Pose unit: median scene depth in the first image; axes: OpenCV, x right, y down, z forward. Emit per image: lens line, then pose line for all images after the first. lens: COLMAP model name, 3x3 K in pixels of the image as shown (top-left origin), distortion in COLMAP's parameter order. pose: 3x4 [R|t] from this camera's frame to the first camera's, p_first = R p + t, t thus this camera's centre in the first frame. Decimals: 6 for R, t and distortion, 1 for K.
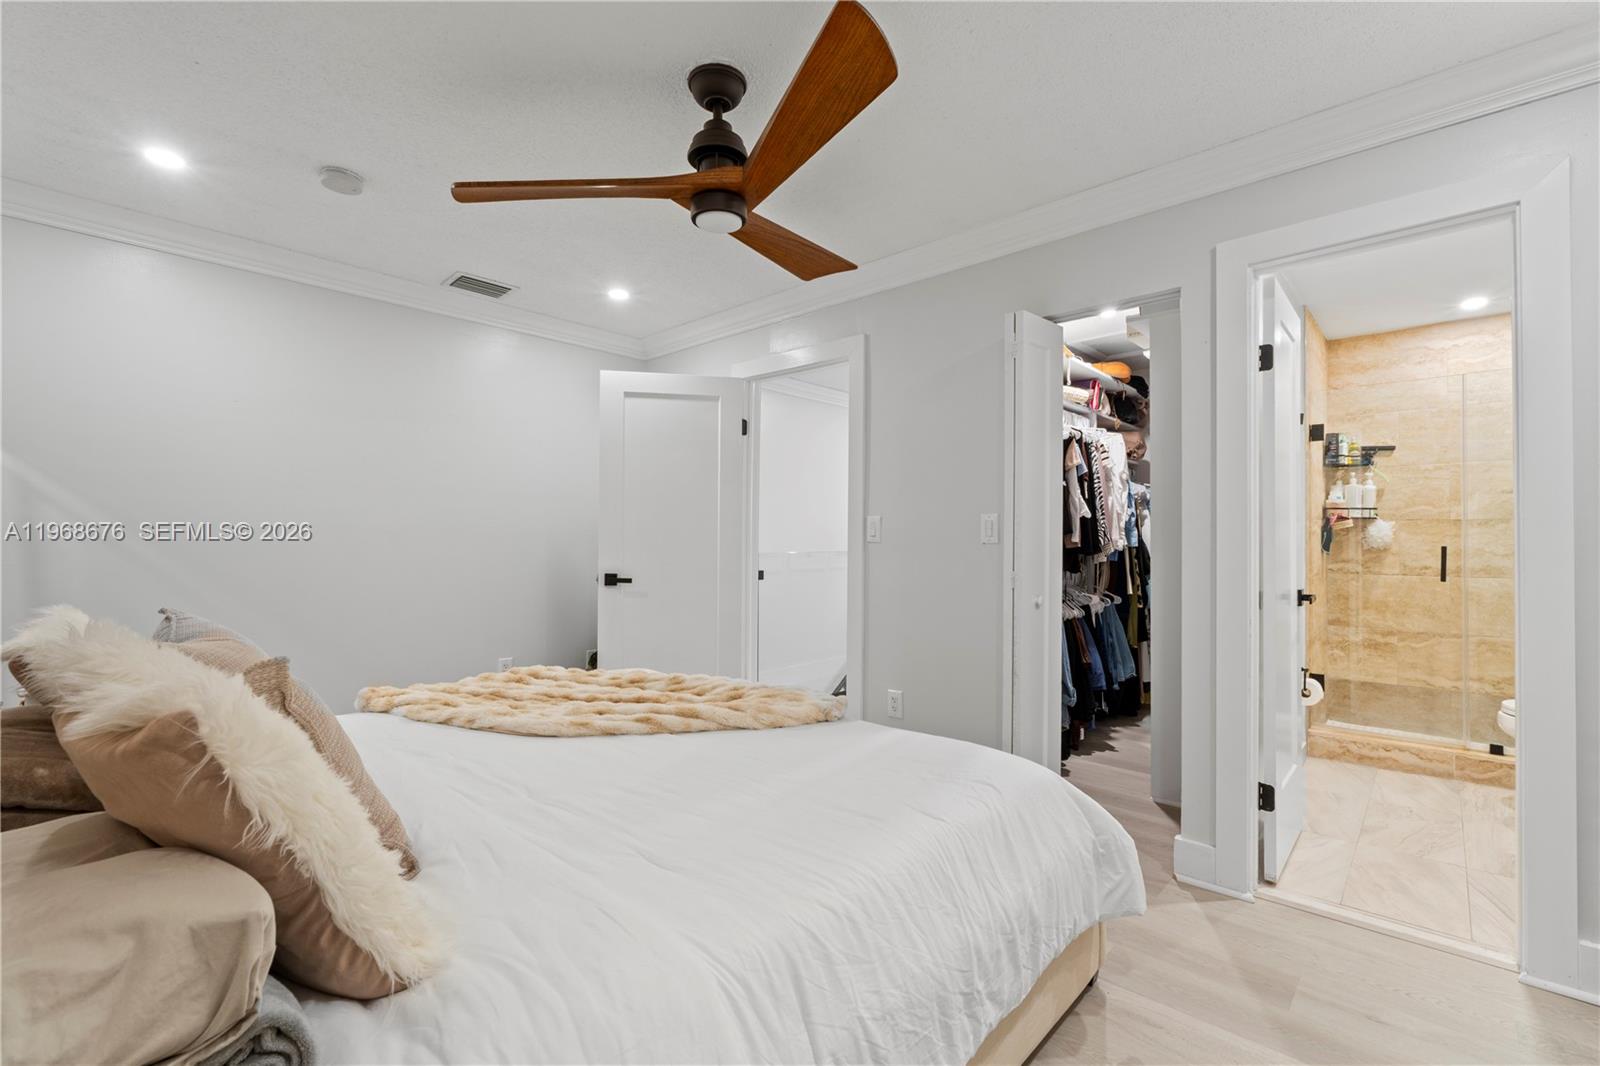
lens RADIAL K [[678.4, 0, 812.4], [0, 678.4, 528.8], [0, 0, 1]] dist [-0.000883, 0.000090]
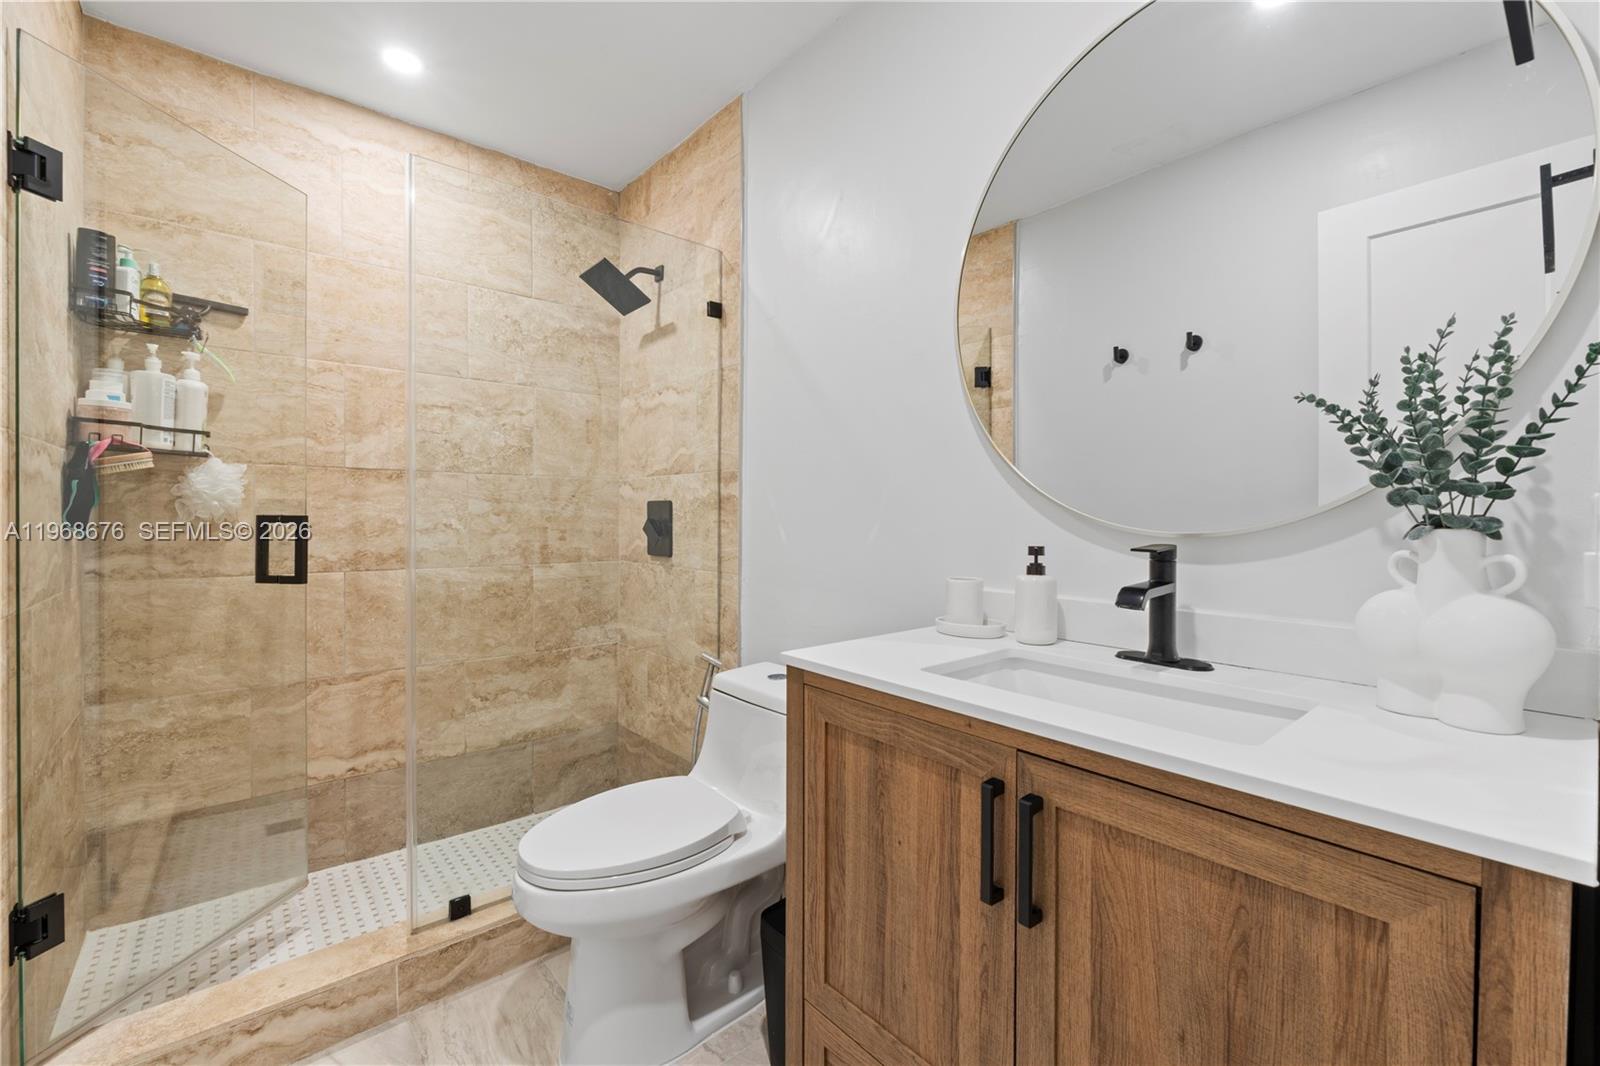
lens RADIAL K [[678.4, 0, 812.4], [0, 678.4, 528.8], [0, 0, 1]] dist [-0.000883, 0.000090]
pose [[0.108575, -0.017146, 0.993940, 0.418490], [-0.021724, 0.999572, 0.019616, 0.016569], [-0.993851, -0.023722, 0.108156, 0.541143]]
